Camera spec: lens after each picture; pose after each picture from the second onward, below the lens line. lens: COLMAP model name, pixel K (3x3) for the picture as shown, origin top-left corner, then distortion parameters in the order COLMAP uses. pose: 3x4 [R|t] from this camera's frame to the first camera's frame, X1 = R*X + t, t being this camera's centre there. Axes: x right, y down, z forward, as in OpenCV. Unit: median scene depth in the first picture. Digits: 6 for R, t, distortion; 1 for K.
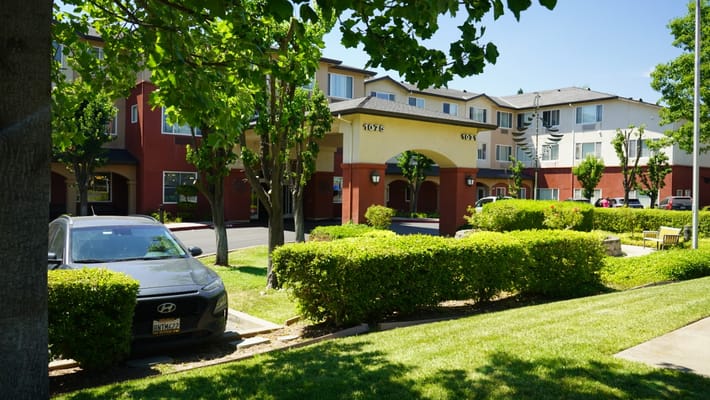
lens RADIAL K [[562.6, 0, 355.0], [0, 562.6, 200.0], [0, 0, 1]] dist [-0.018753, 0.009293]
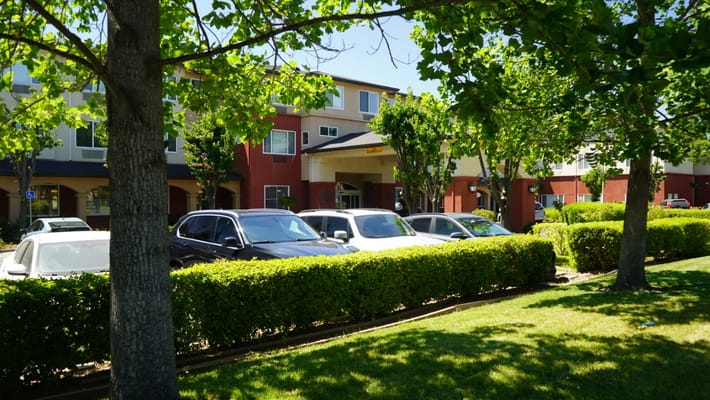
lens RADIAL K [[562.6, 0, 355.0], [0, 562.6, 200.0], [0, 0, 1]] dist [-0.018753, 0.009293]
pose [[0.997826, -0.017464, 0.063554, -0.160317], [0.018512, 0.999702, -0.015942, 0.001887], [-0.063257, 0.017084, 0.997851, -0.133634]]
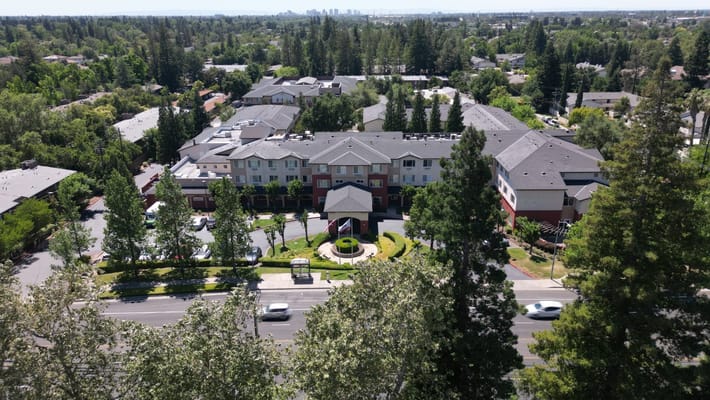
lens RADIAL K [[496.1, 0, 355.0], [0, 496.1, 200.0], [0, 0, 1]] dist [0.080888, -0.081830]
pose [[0.765897, 0.204113, -0.609704, 1.325609], [0.008478, 0.944984, 0.327006, -0.787427], [0.642907, -0.255622, 0.722031, -0.884516]]
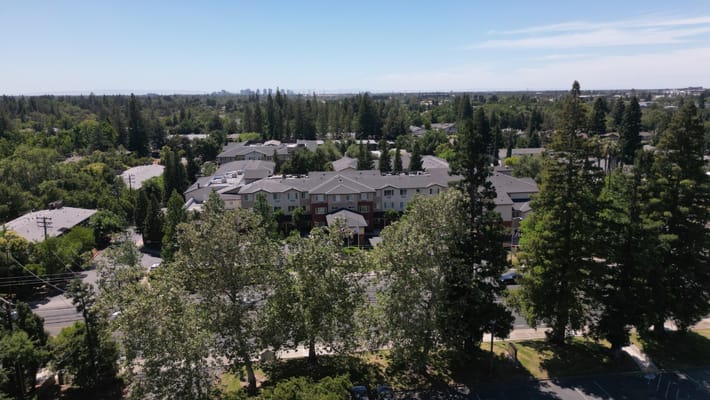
lens RADIAL K [[496.1, 0, 355.0], [0, 496.1, 200.0], [0, 0, 1]] dist [0.080888, -0.081830]
pose [[0.842911, 0.090460, -0.530395, 1.429751], [0.013111, 0.982020, 0.188322, -0.688256], [0.537894, -0.165693, 0.826569, -1.493446]]
